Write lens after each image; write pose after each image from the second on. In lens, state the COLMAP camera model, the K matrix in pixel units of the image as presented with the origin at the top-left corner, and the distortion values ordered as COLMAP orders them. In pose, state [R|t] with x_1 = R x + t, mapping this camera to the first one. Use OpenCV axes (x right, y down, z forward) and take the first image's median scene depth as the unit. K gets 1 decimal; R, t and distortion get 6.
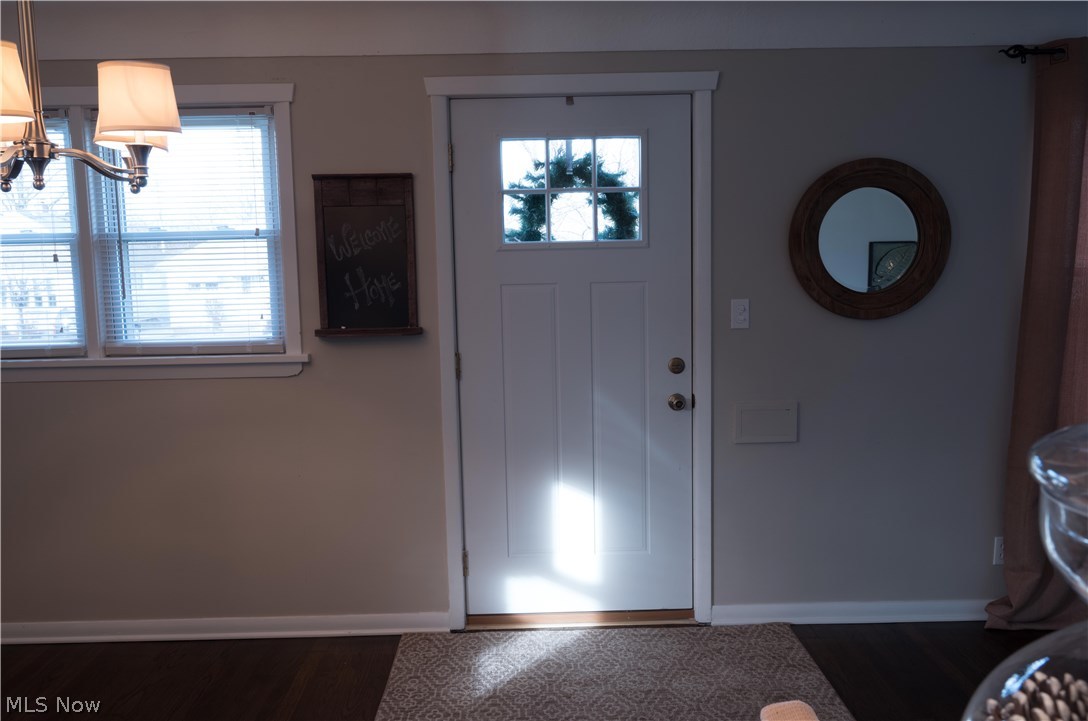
lens RADIAL K [[857.5, 0, 544.0], [0, 857.5, 360.5], [0, 0, 1]] dist [-0.000198, -0.007786]
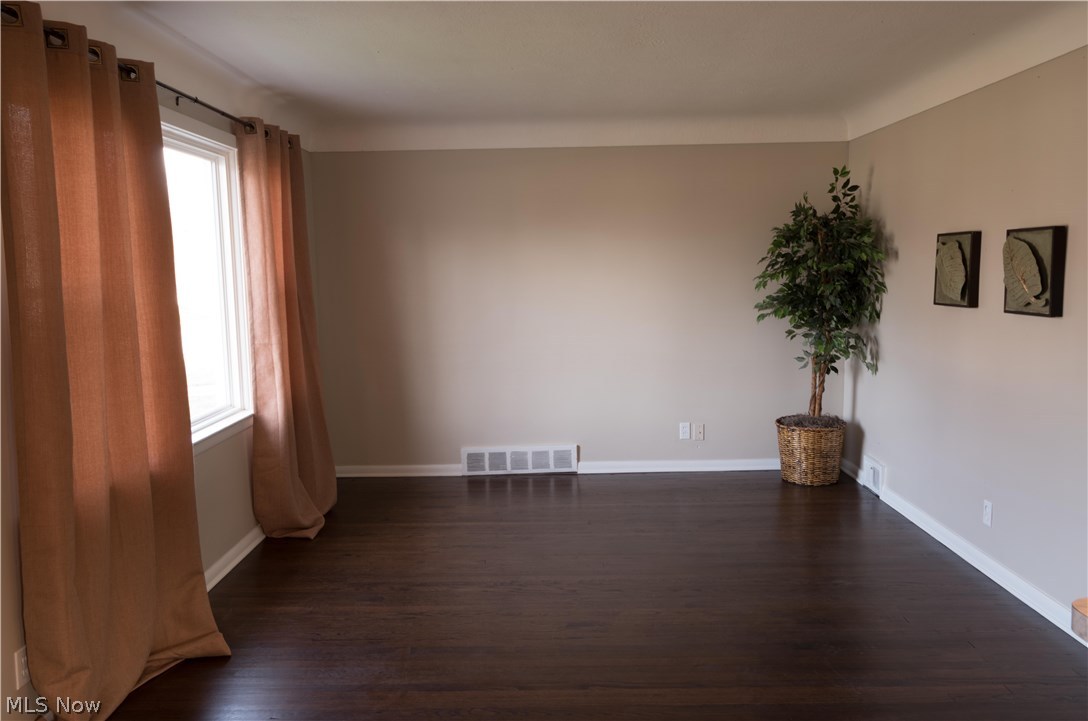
lens RADIAL K [[857.5, 0, 544.0], [0, 857.5, 360.5], [0, 0, 1]] dist [-0.000198, -0.007786]
pose [[0.999766, 0.006628, -0.020614, -0.647276], [-0.006477, 0.999952, 0.007375, -0.056405], [0.020662, -0.007240, 0.999760, 0.874327]]
